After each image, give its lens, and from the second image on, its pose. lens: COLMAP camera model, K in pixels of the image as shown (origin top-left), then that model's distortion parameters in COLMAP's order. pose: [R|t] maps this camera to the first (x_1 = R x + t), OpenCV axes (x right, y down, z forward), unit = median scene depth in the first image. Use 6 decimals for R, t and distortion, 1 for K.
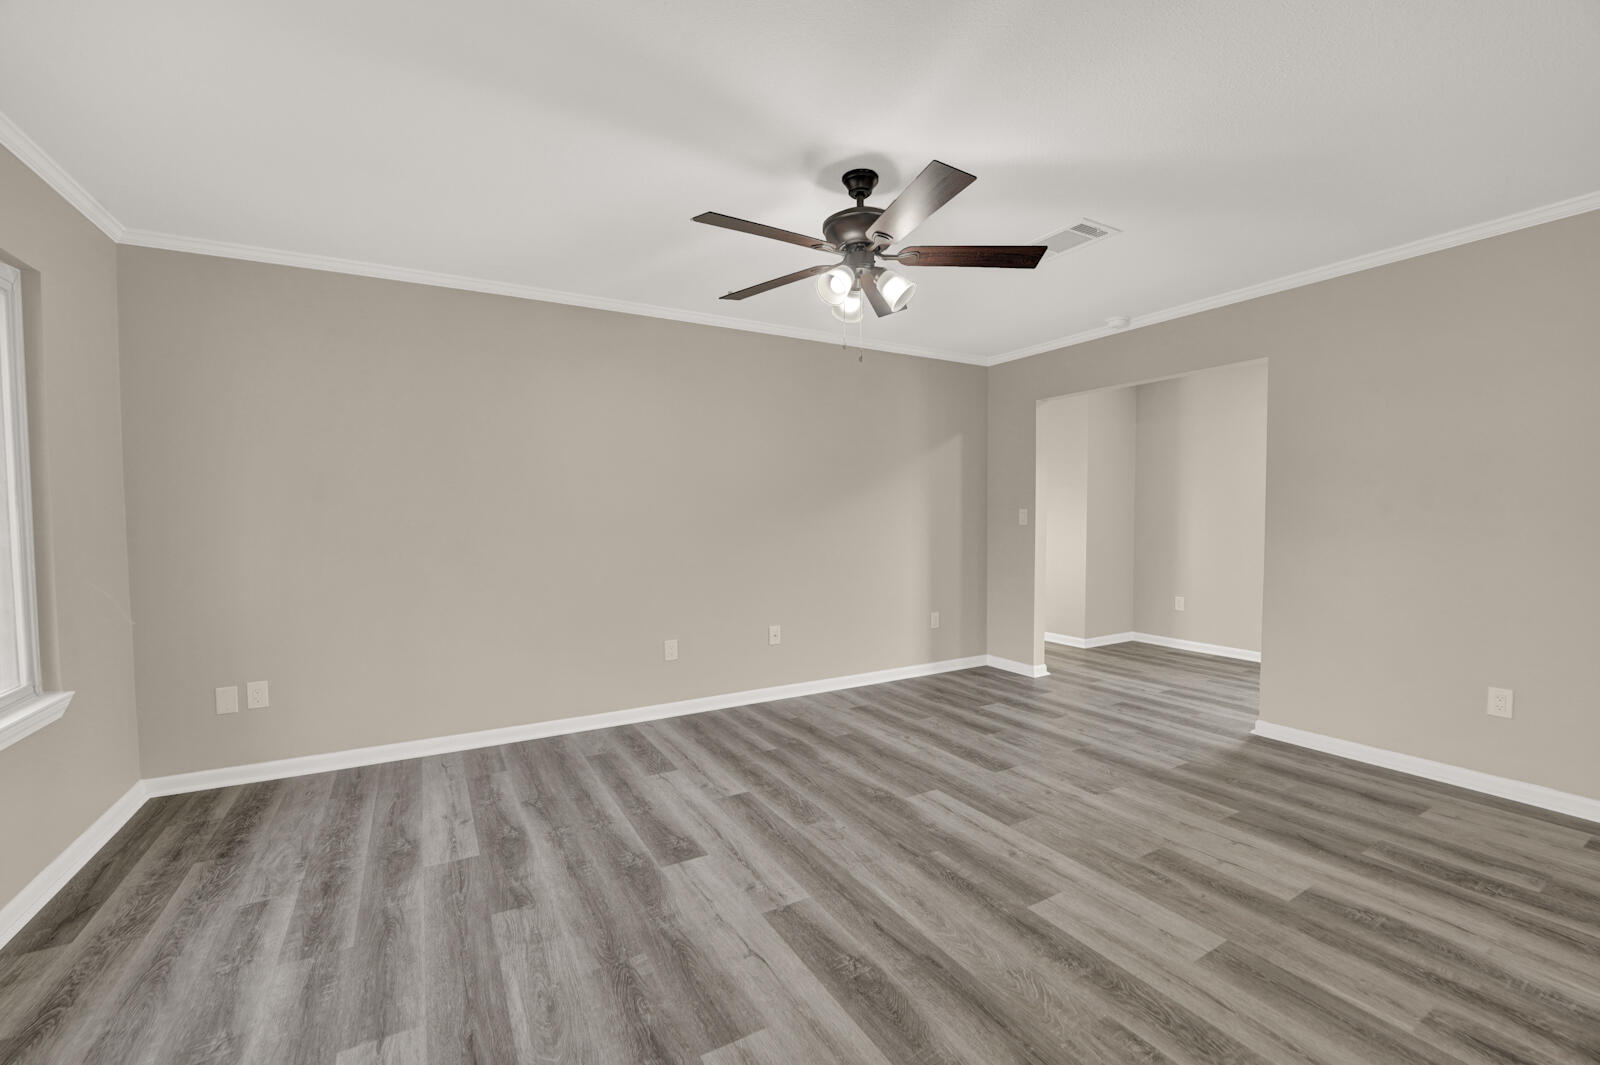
lens RADIAL K [[652.7, 0, 791.1], [0, 652.7, 536.4], [0, 0, 1]] dist [-0.032151, 0.005297]
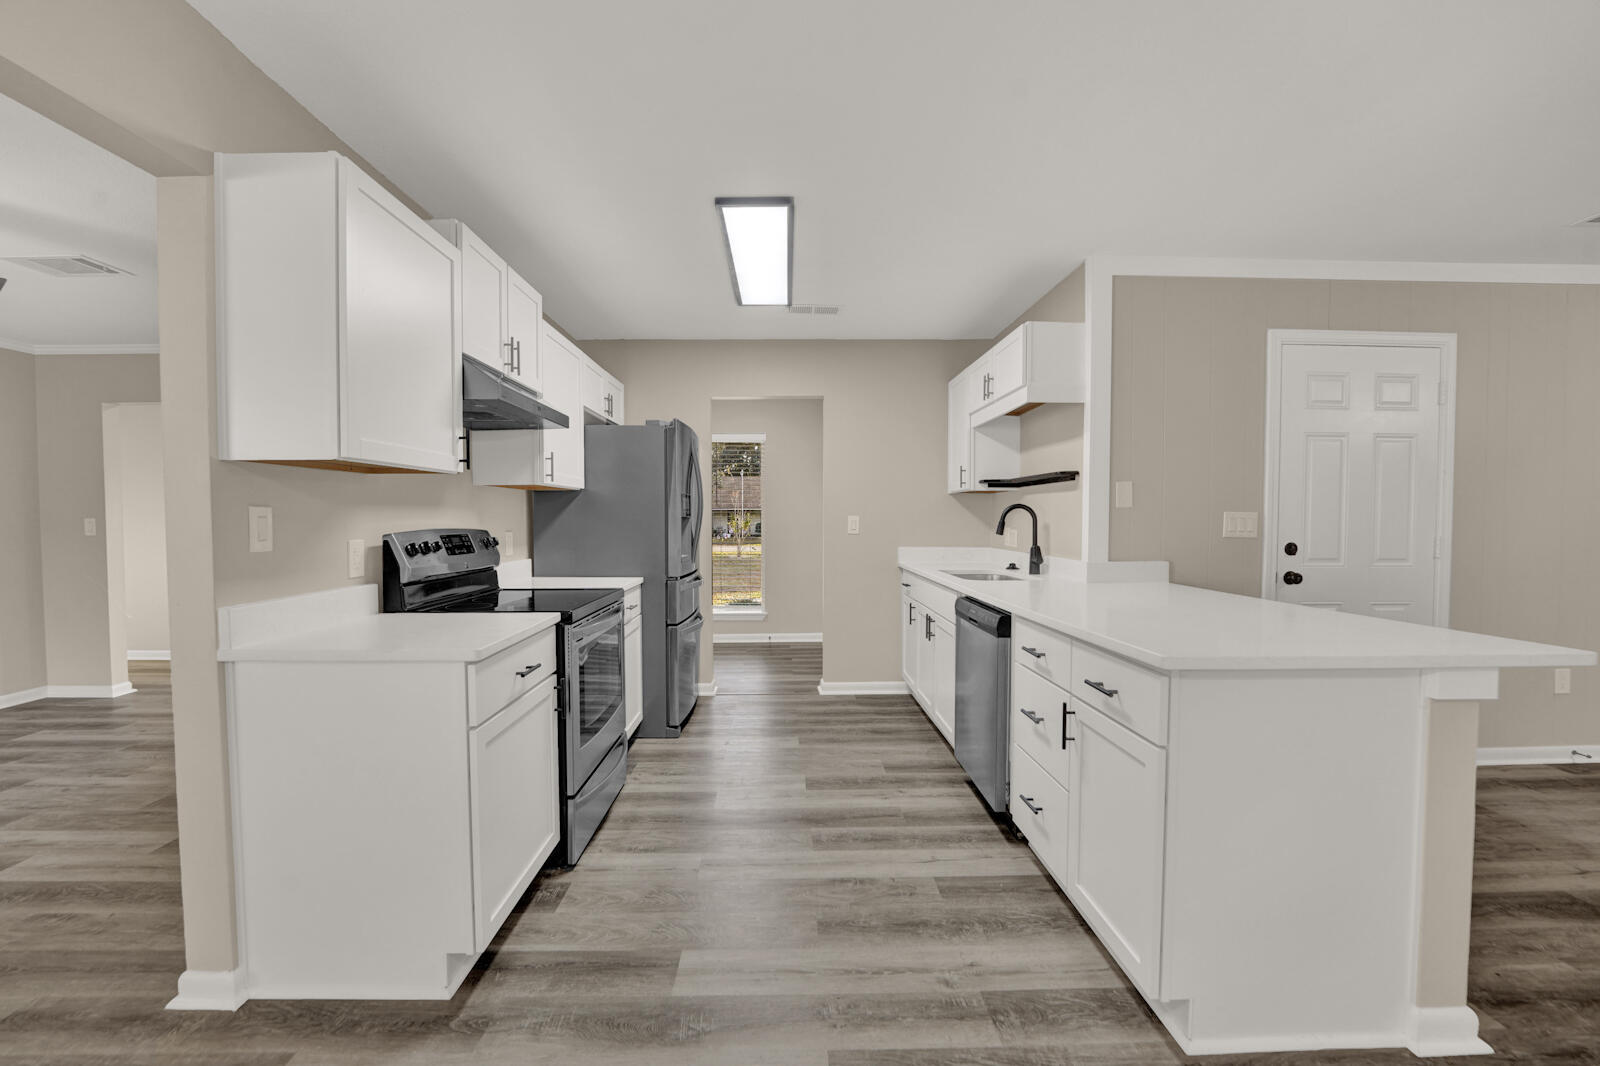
lens RADIAL K [[659.9, 0, 791.9], [0, 659.9, 536.8], [0, 0, 1]] dist [-0.035899, 0.006908]
pose [[0.481278, -0.021340, 0.876308, 0.072683], [0.032901, 0.999439, 0.006269, 0.019178], [-0.875950, 0.025815, 0.481710, -0.535110]]
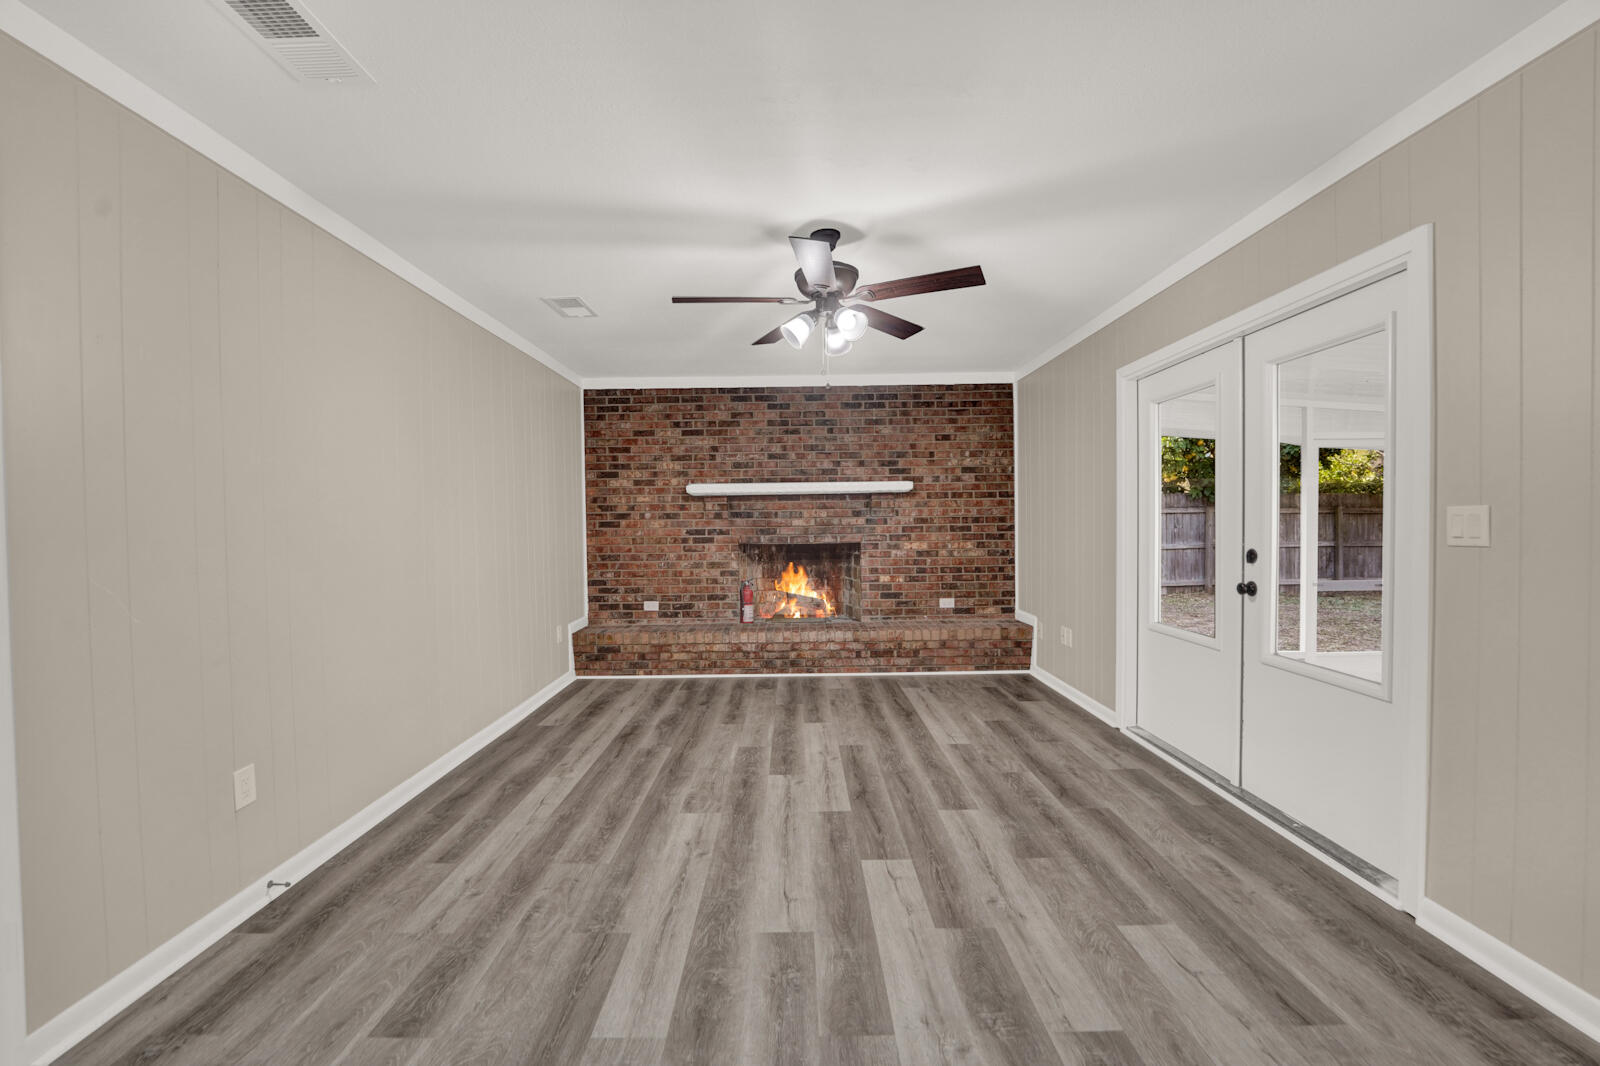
lens RADIAL K [[652.7, 0, 791.1], [0, 652.7, 536.9], [0, 0, 1]] dist [-0.032151, 0.005297]
pose [[-0.867960, 0.007028, 0.496585, 0.798324], [0.037984, 0.997910, 0.052269, 0.027140], [-0.495180, 0.064230, -0.866413, -0.876698]]
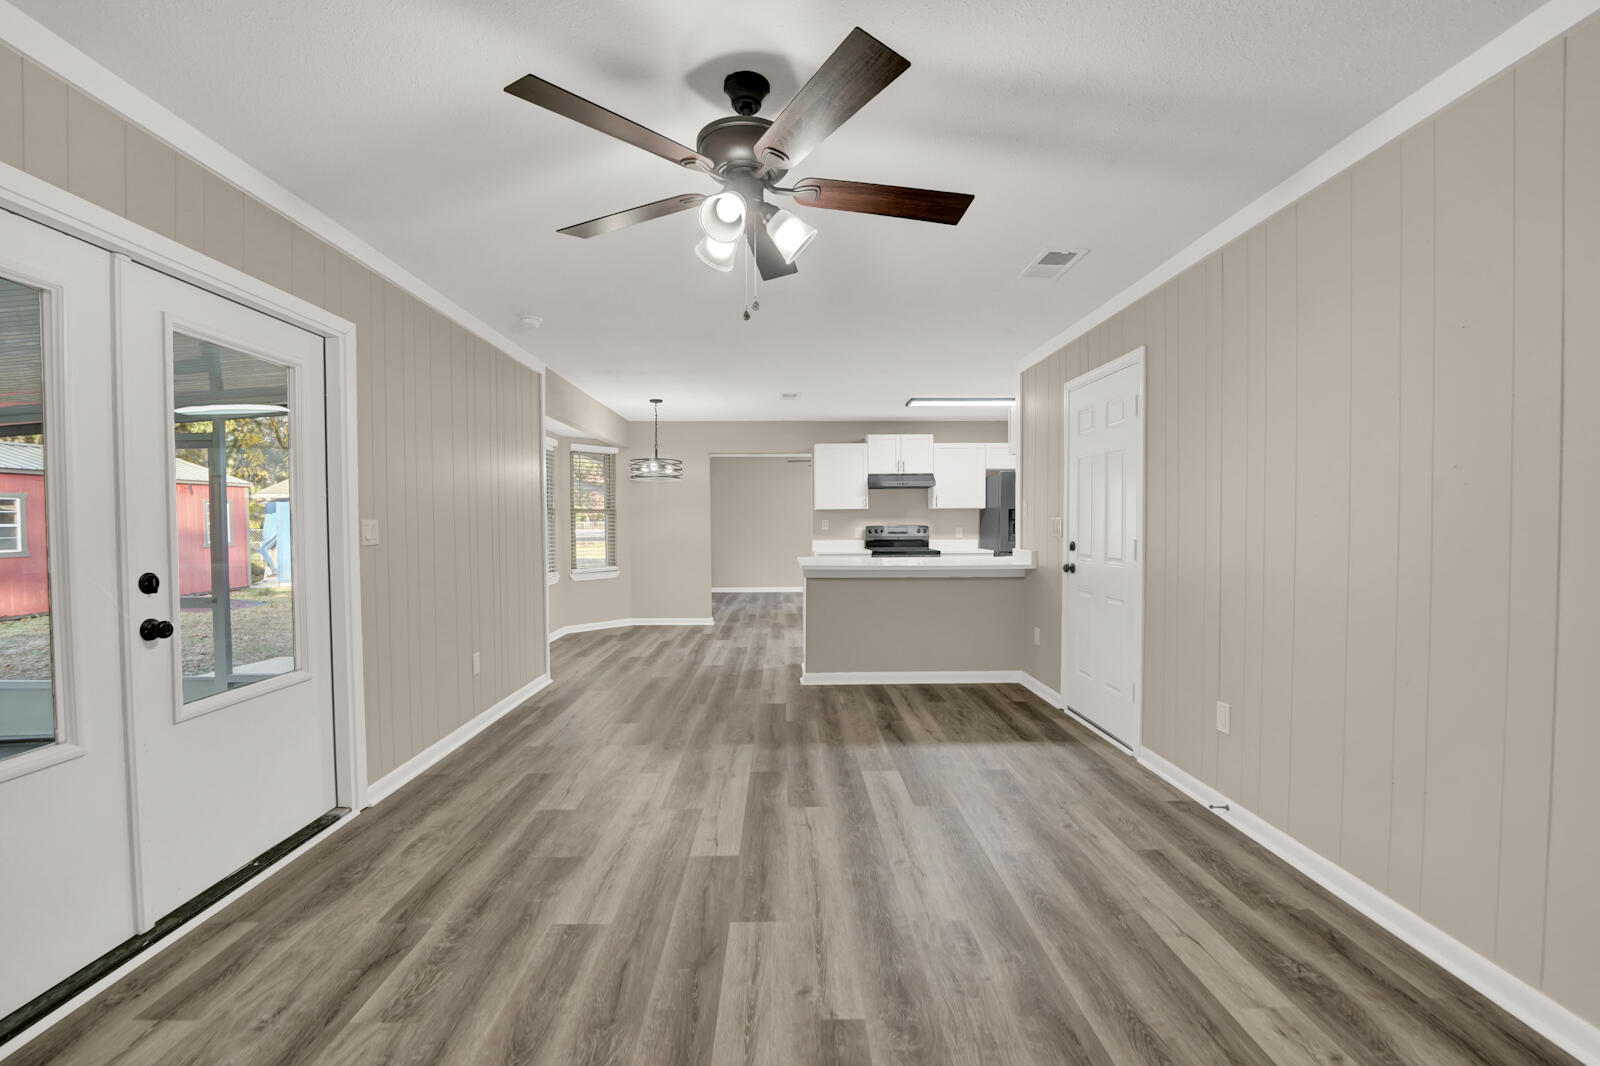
lens RADIAL K [[659.9, 0, 791.9], [0, 659.9, 536.8], [0, 0, 1]] dist [-0.035899, 0.006908]
pose [[0.876881, 0.012384, -0.480548, 1.597230], [-0.018426, 0.999799, -0.007856, 0.077228], [0.480354, 0.015744, 0.876933, -2.327814]]
